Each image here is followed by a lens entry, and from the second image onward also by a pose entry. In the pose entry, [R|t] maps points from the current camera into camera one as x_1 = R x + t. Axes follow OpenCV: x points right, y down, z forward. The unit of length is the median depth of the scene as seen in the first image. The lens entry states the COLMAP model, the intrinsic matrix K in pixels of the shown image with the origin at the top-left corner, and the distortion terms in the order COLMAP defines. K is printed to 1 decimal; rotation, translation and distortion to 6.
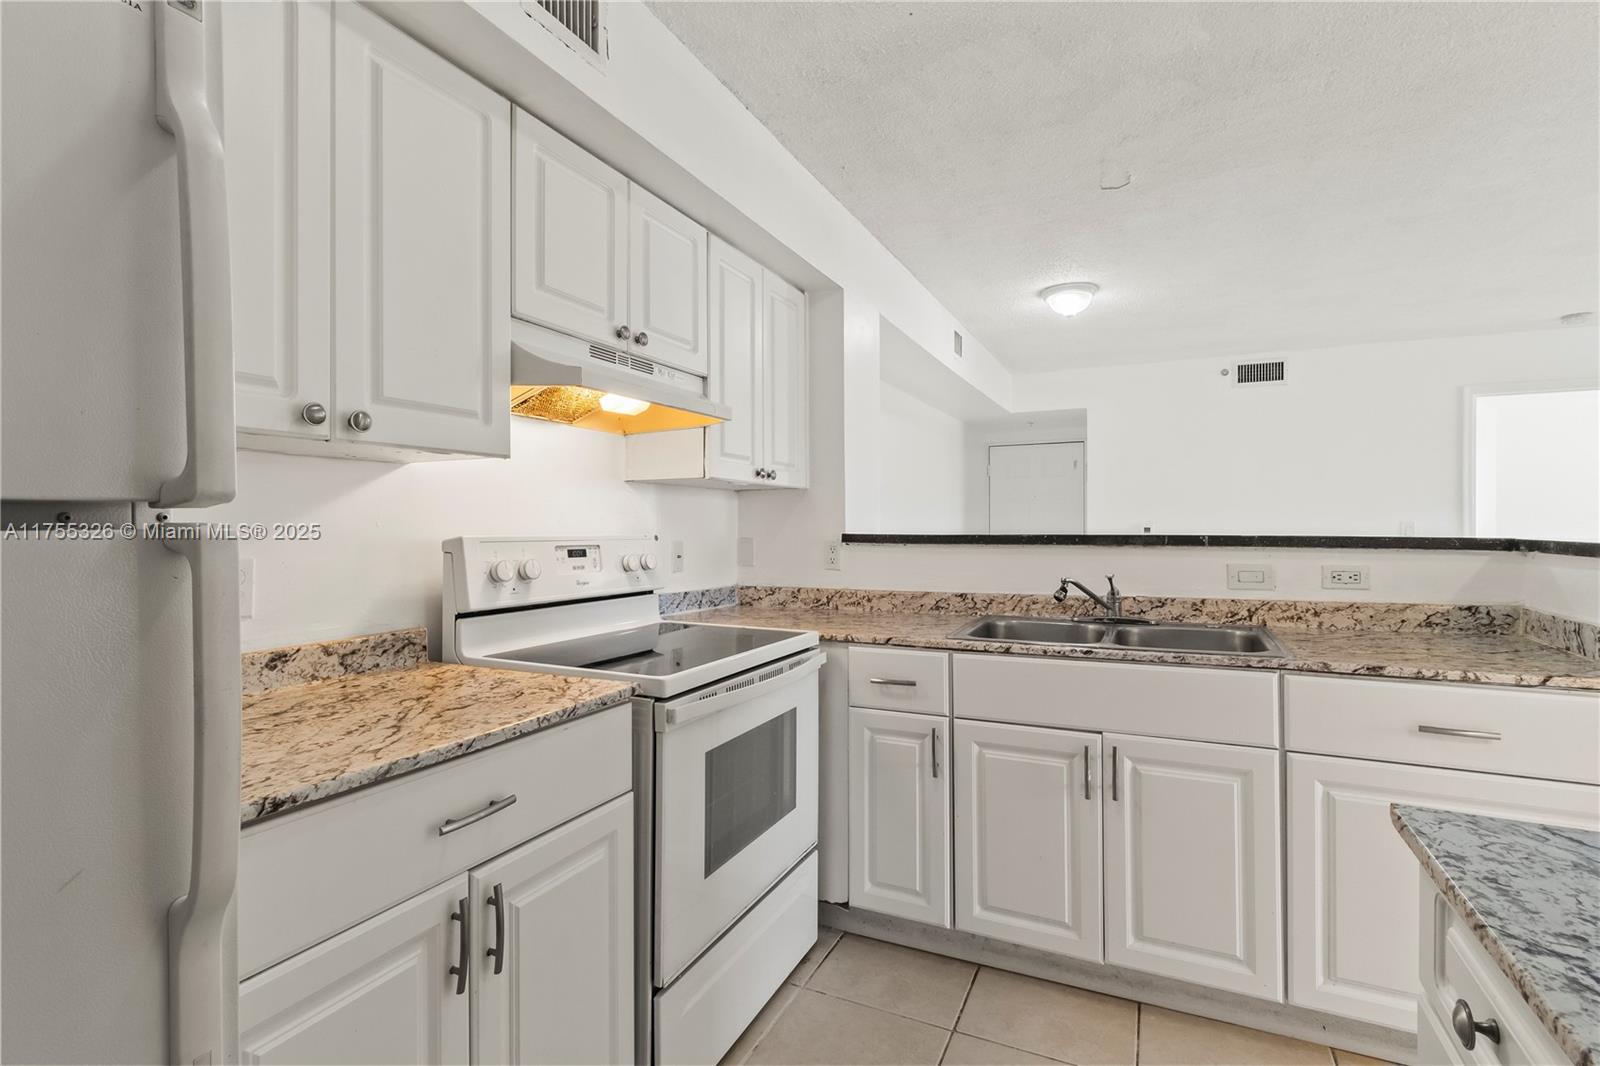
lens RADIAL K [[744.4, 0, 814.6], [0, 744.4, 524.0], [0, 0, 1]] dist [0.001583, 0.000263]
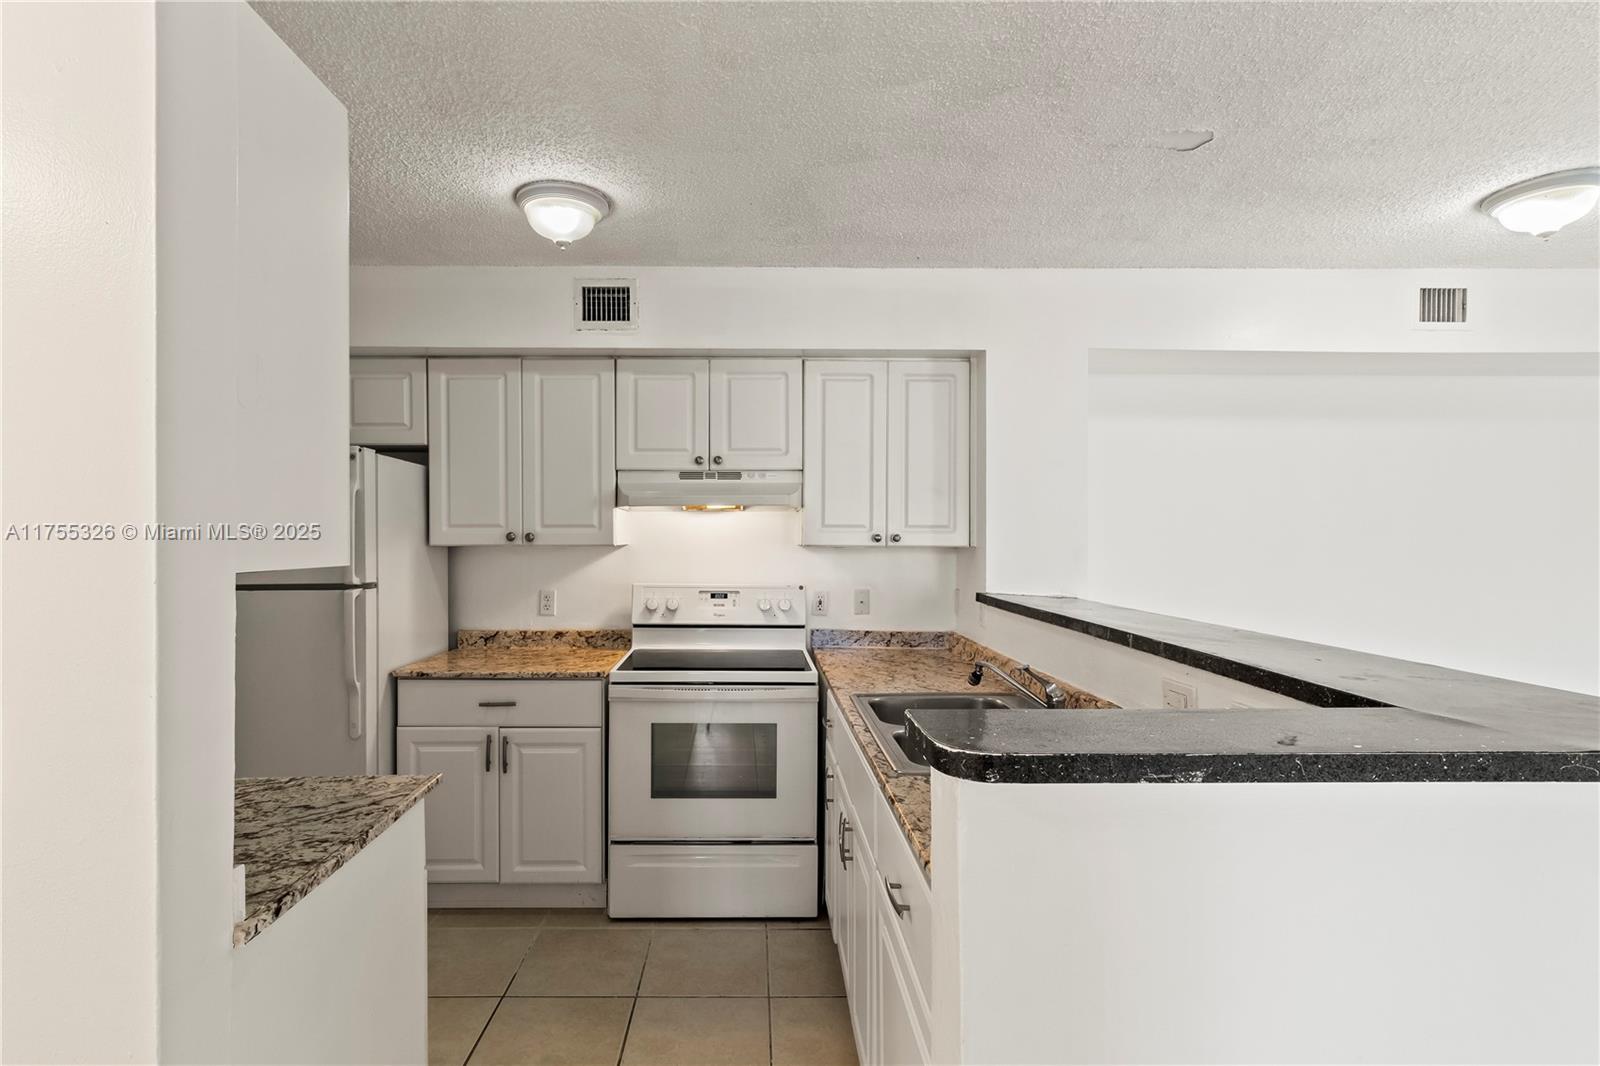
lens RADIAL K [[771.2, 0, 754.1], [0, 771.2, 538.9], [0, 0, 1]] dist [-0.002104, 0.001336]
pose [[0.426997, 0.008783, -0.904210, 1.207786], [-0.000866, 0.999956, 0.009304, -0.098255], [0.904253, -0.003190, 0.426986, 0.375745]]
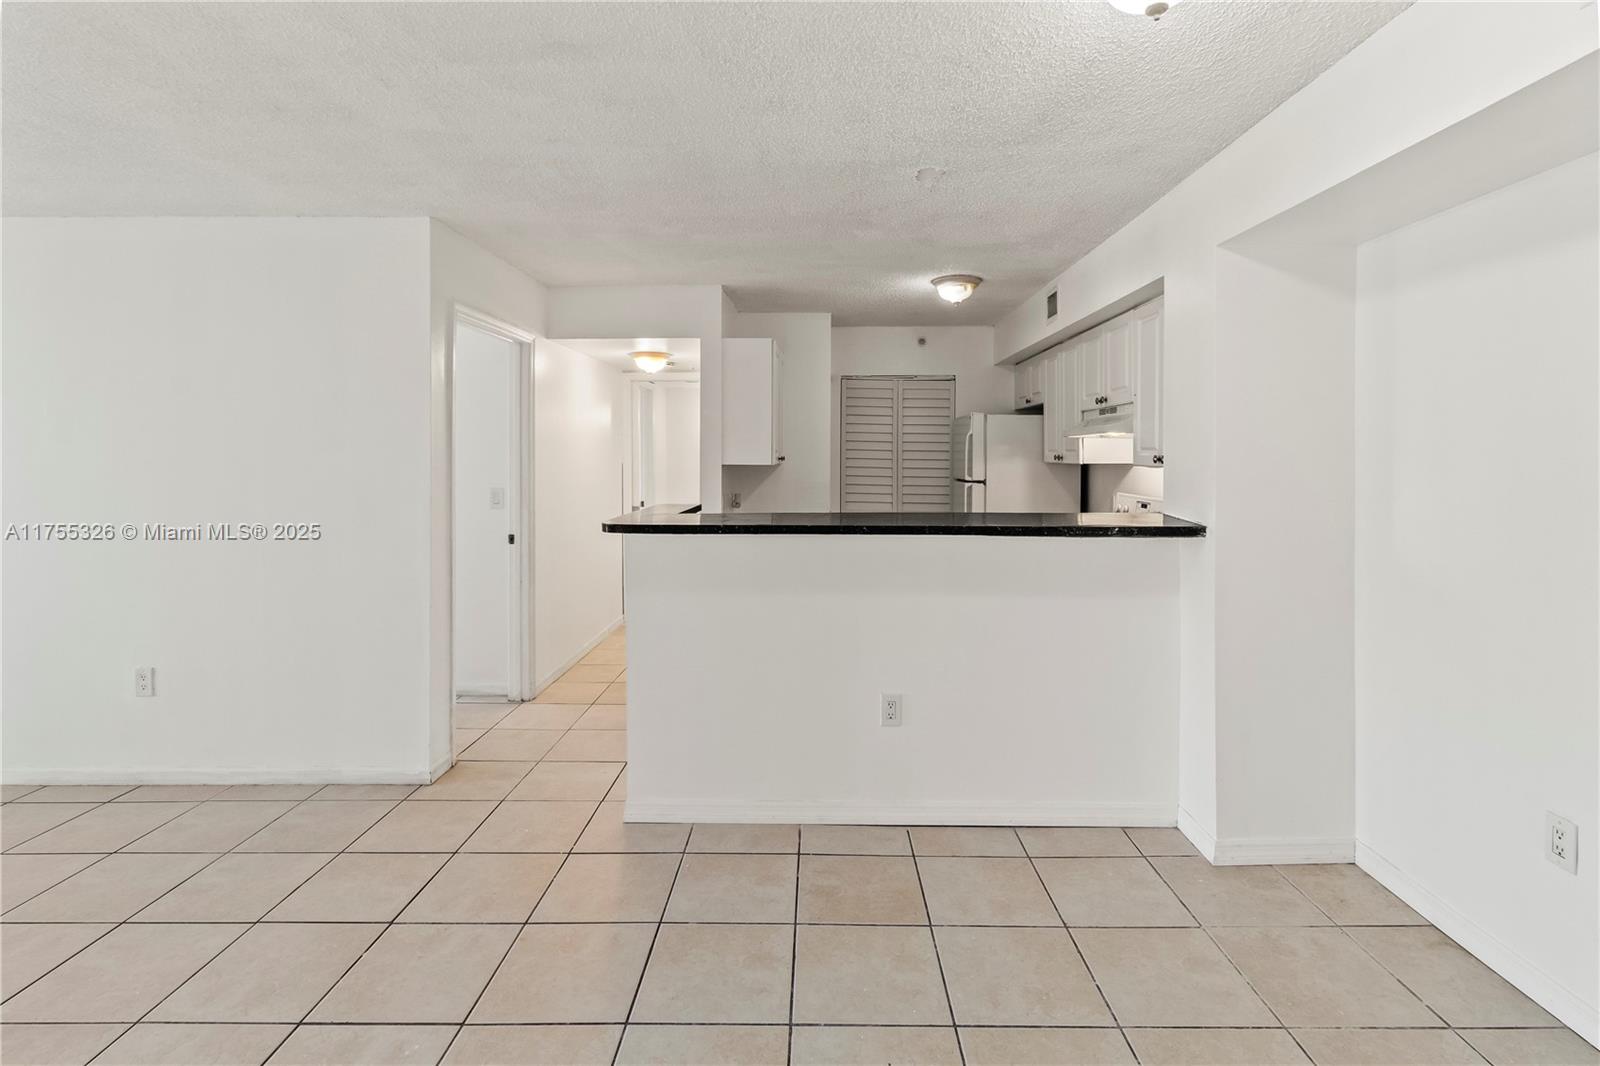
lens RADIAL K [[771.2, 0, 812.5], [0, 771.2, 460.3], [0, 0, 1]] dist [-0.002104, 0.001336]
pose [[-0.913366, 0.007948, -0.407061, 1.317174], [0.005647, 0.999961, 0.006855, -0.099146], [0.407099, 0.003962, -0.913375, 2.531102]]
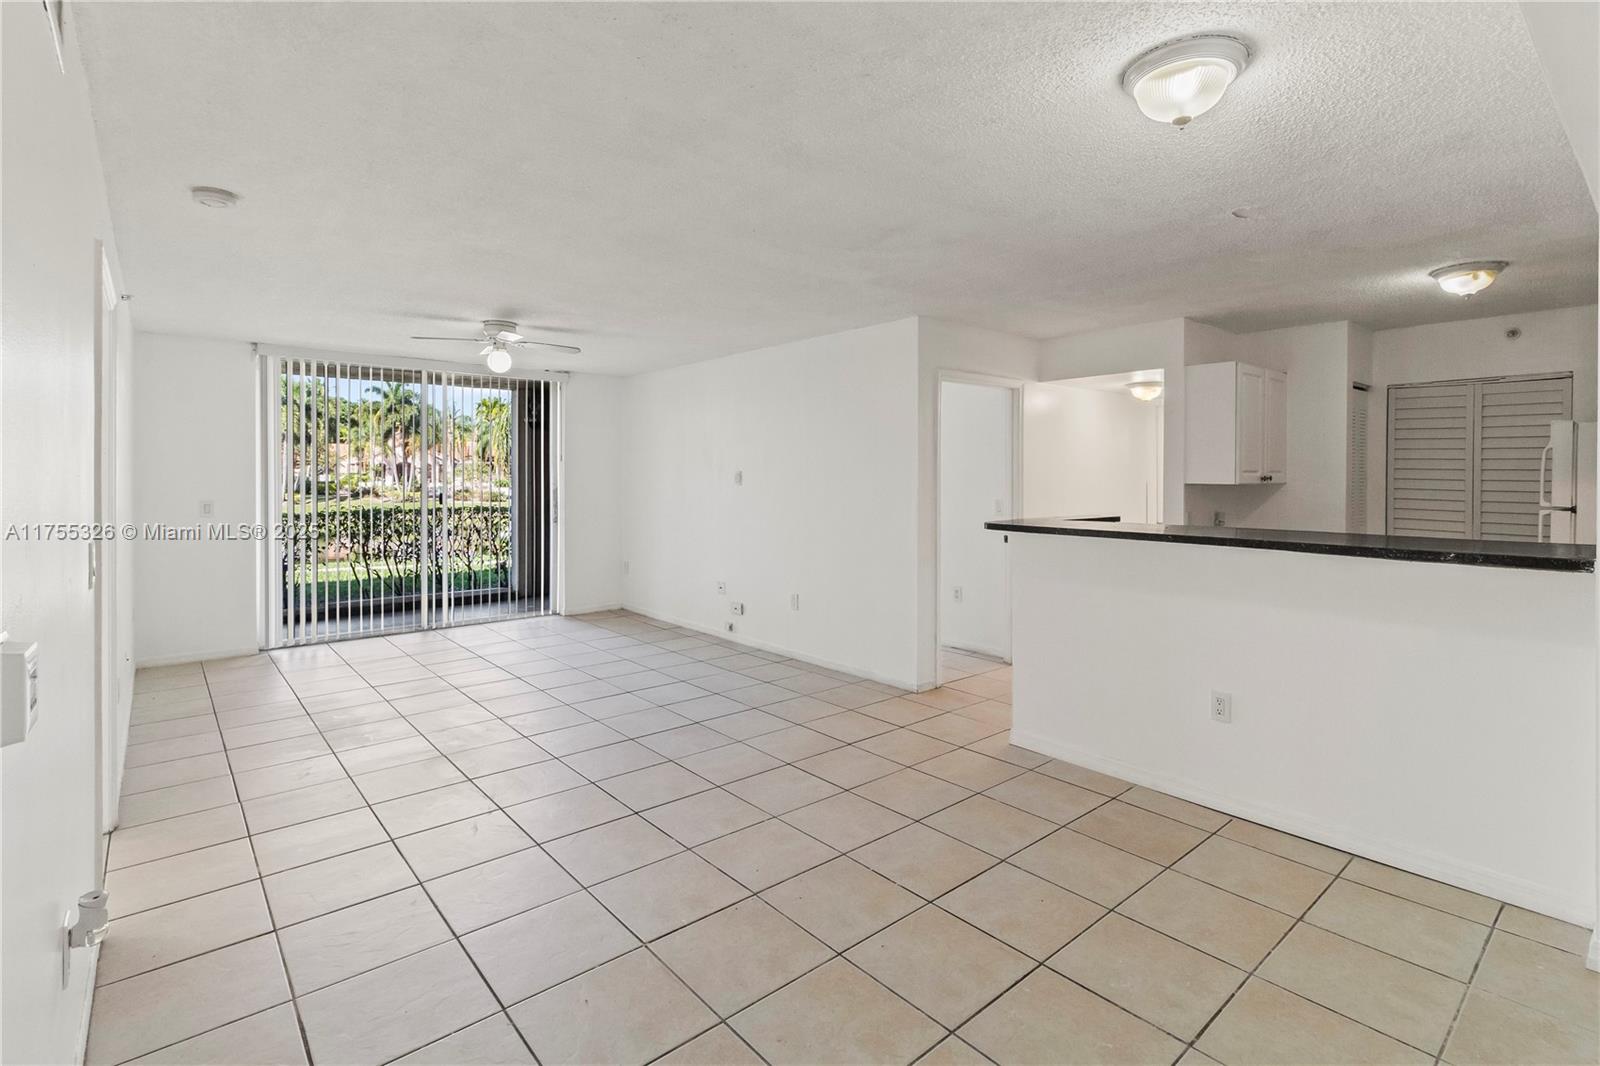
lens RADIAL K [[744.4, 0, 792.2], [0, 744.4, 484.5], [0, 0, 1]] dist [0.001583, 0.000263]
pose [[-0.904641, -0.000215, 0.426175, 0.736927], [0.003240, 0.999967, 0.007382, -0.090817], [-0.426163, 0.008059, -0.904611, 3.034257]]
